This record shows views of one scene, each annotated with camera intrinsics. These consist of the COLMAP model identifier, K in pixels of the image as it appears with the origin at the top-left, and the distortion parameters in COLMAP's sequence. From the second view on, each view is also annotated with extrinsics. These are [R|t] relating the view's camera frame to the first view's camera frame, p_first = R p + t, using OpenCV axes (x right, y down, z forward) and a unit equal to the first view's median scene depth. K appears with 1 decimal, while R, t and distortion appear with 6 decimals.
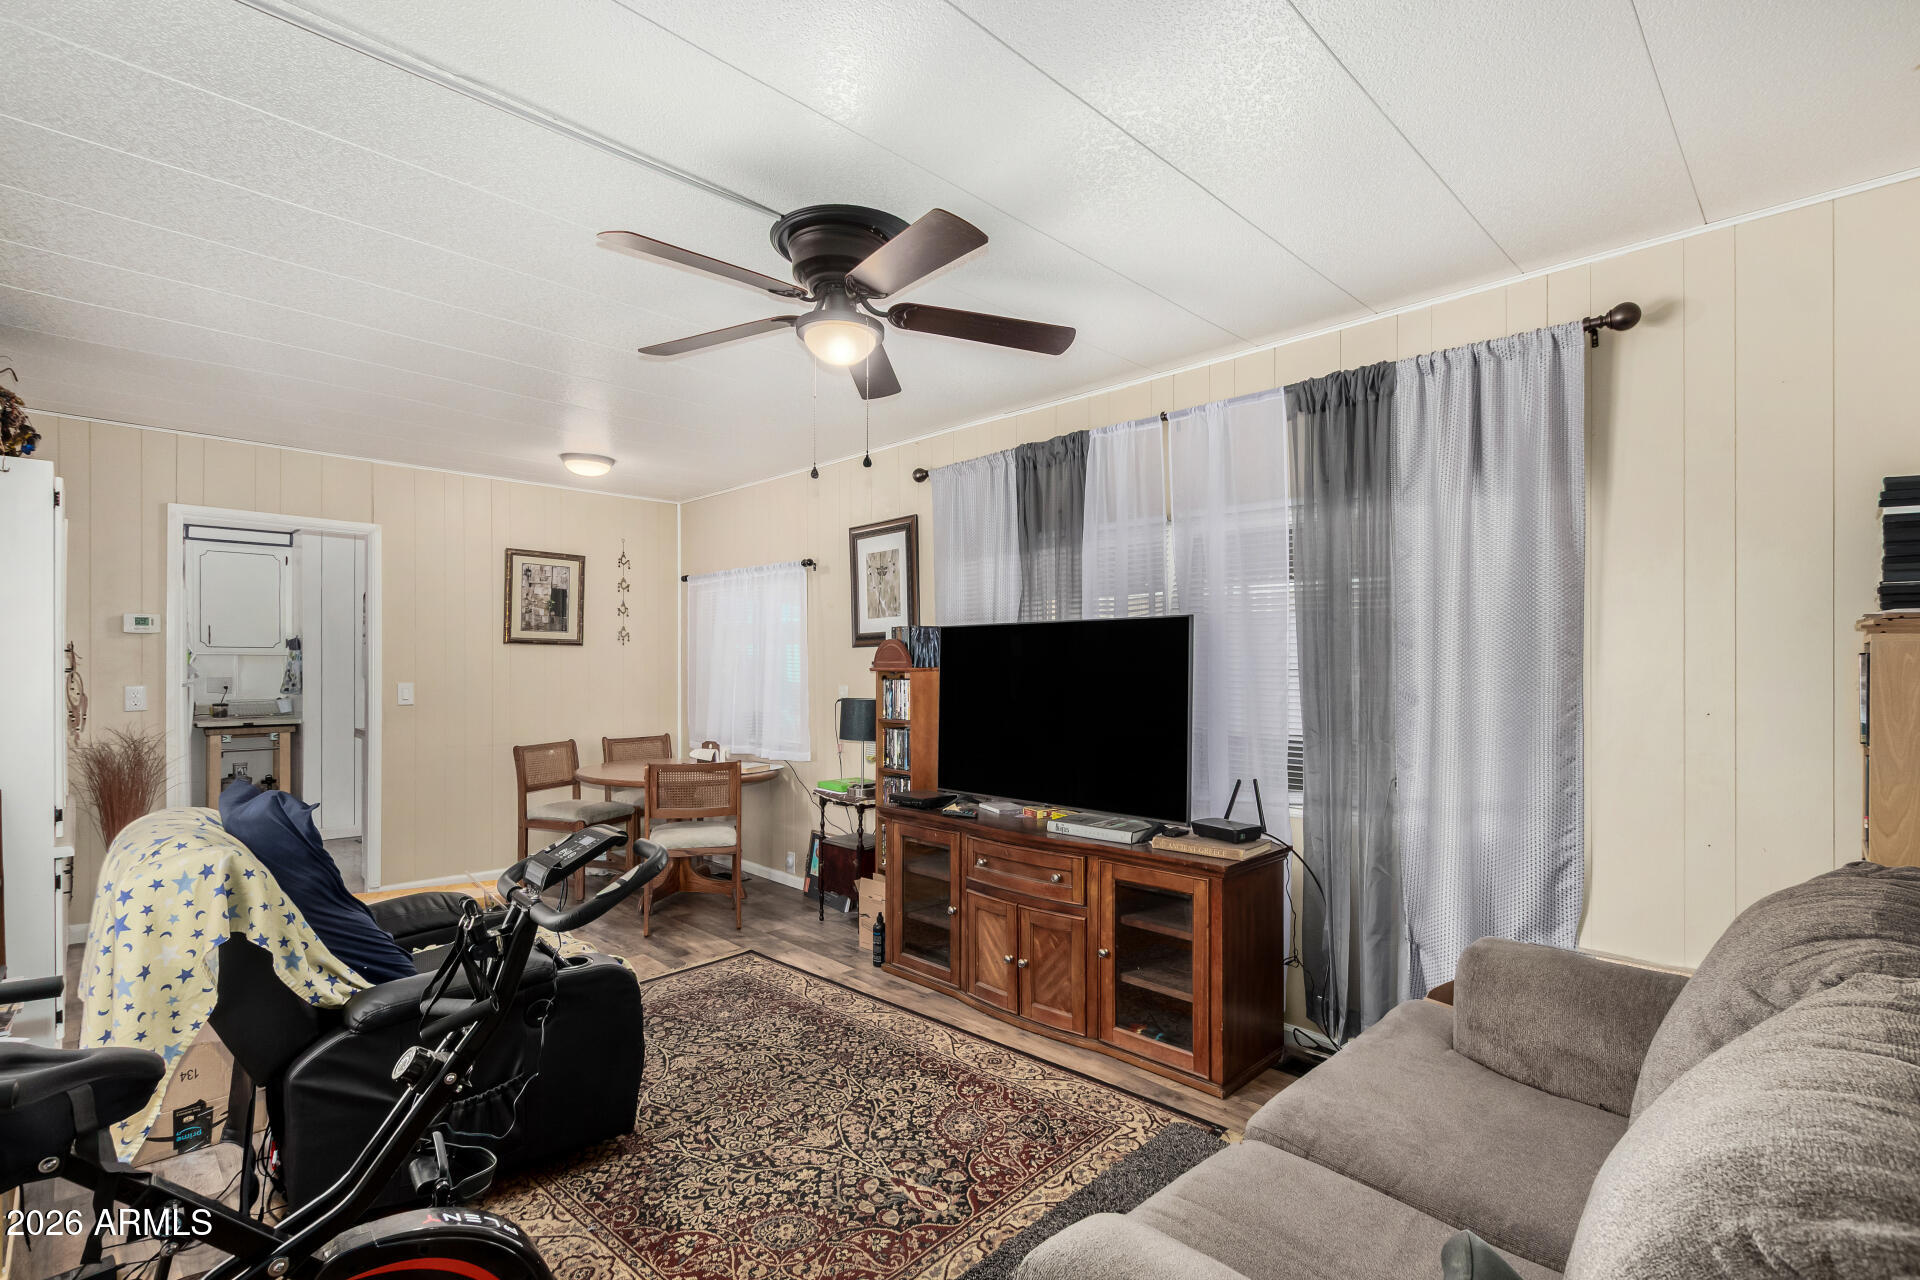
lens RADIAL K [[886.4, 0, 950.1], [0, 886.4, 659.5], [0, 0, 1]] dist [0.012283, -0.000220]
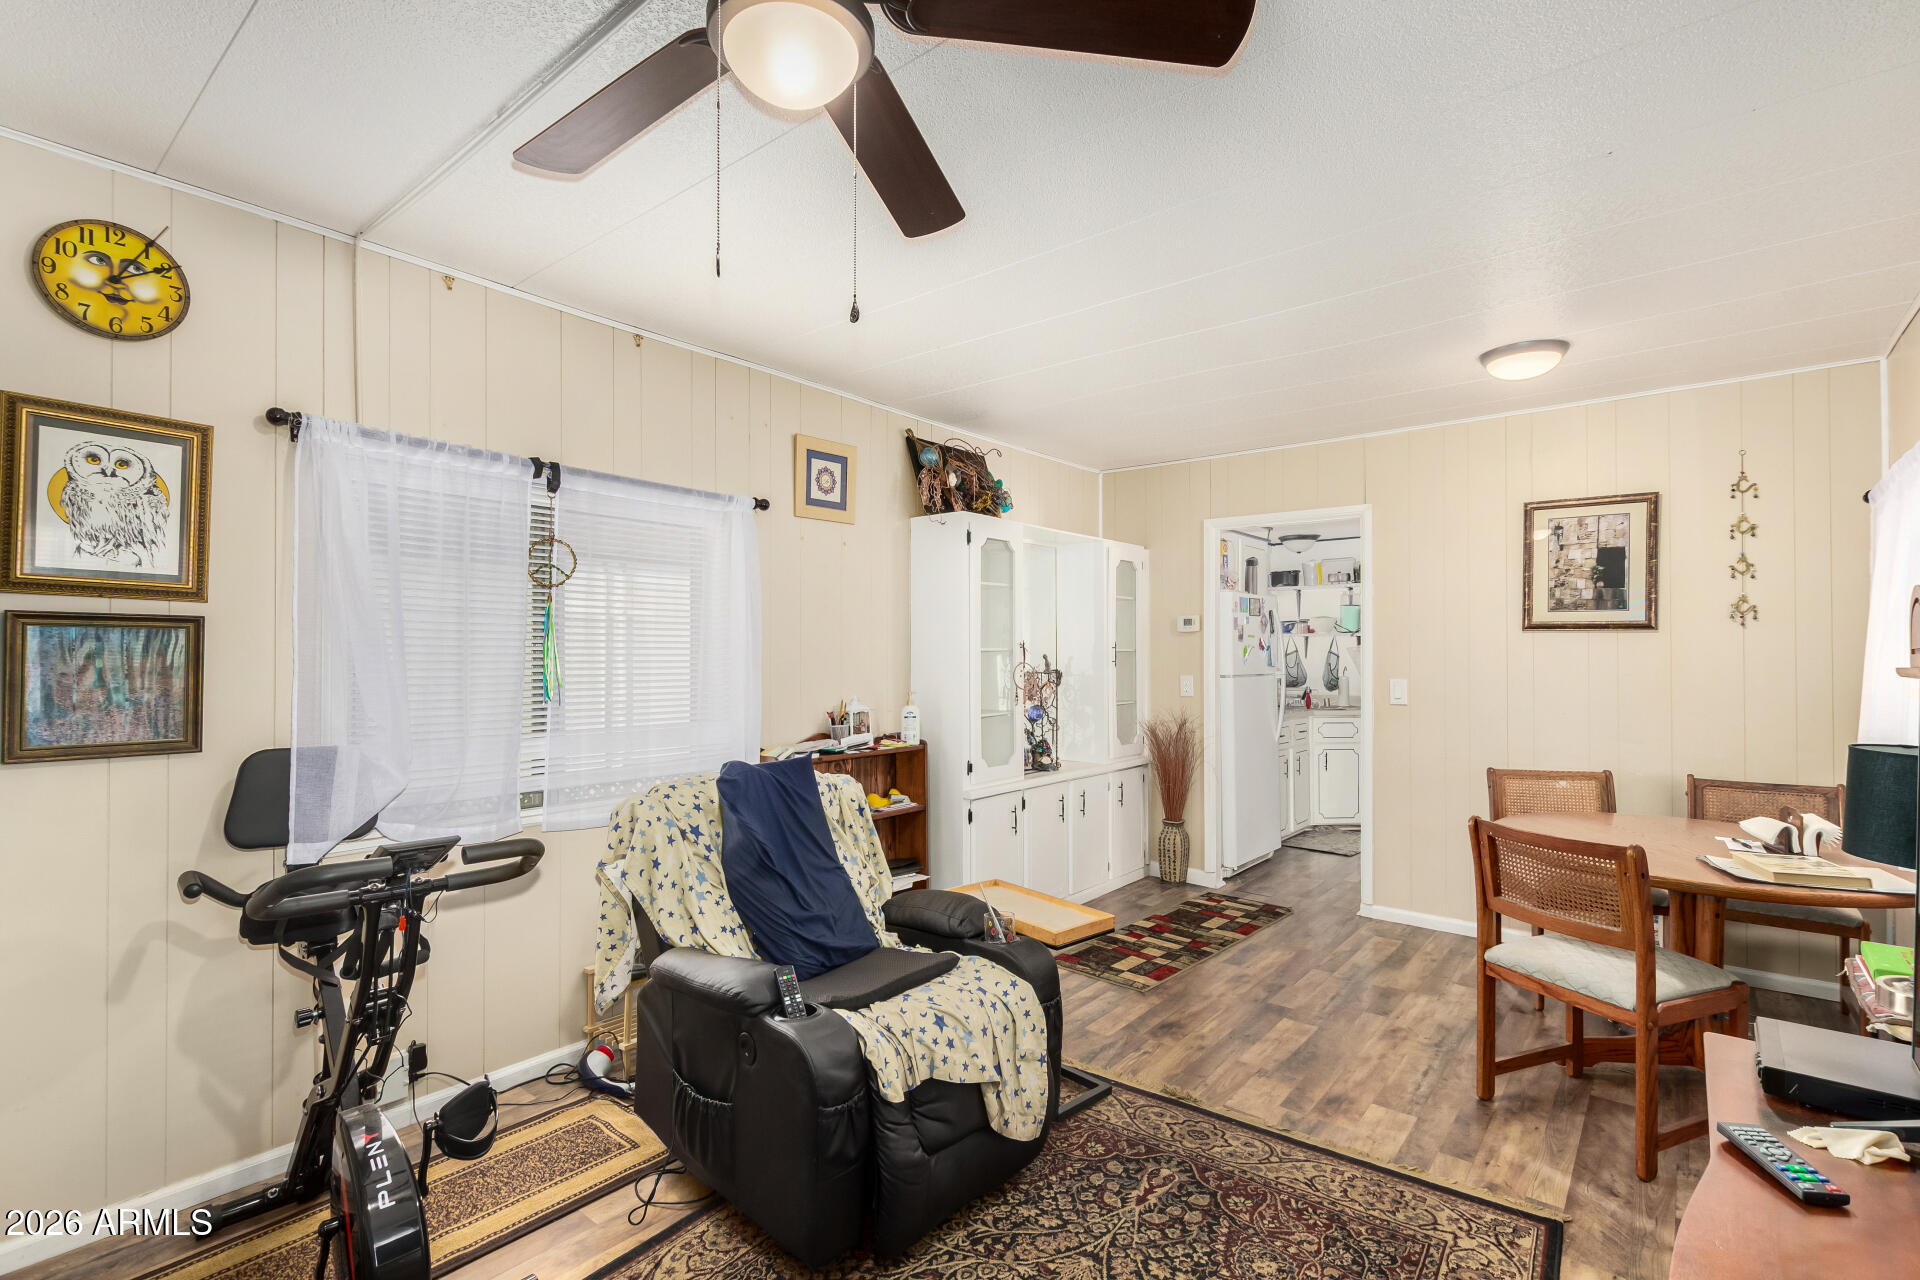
lens RADIAL K [[886.4, 0, 970.5], [0, 886.4, 639.0], [0, 0, 1]] dist [0.012283, -0.000220]
pose [[0.121851, -0.017432, -0.992395, 0.246866], [0.008594, 0.999827, -0.016508, -0.003129], [0.992511, -0.006517, 0.121979, 0.587797]]
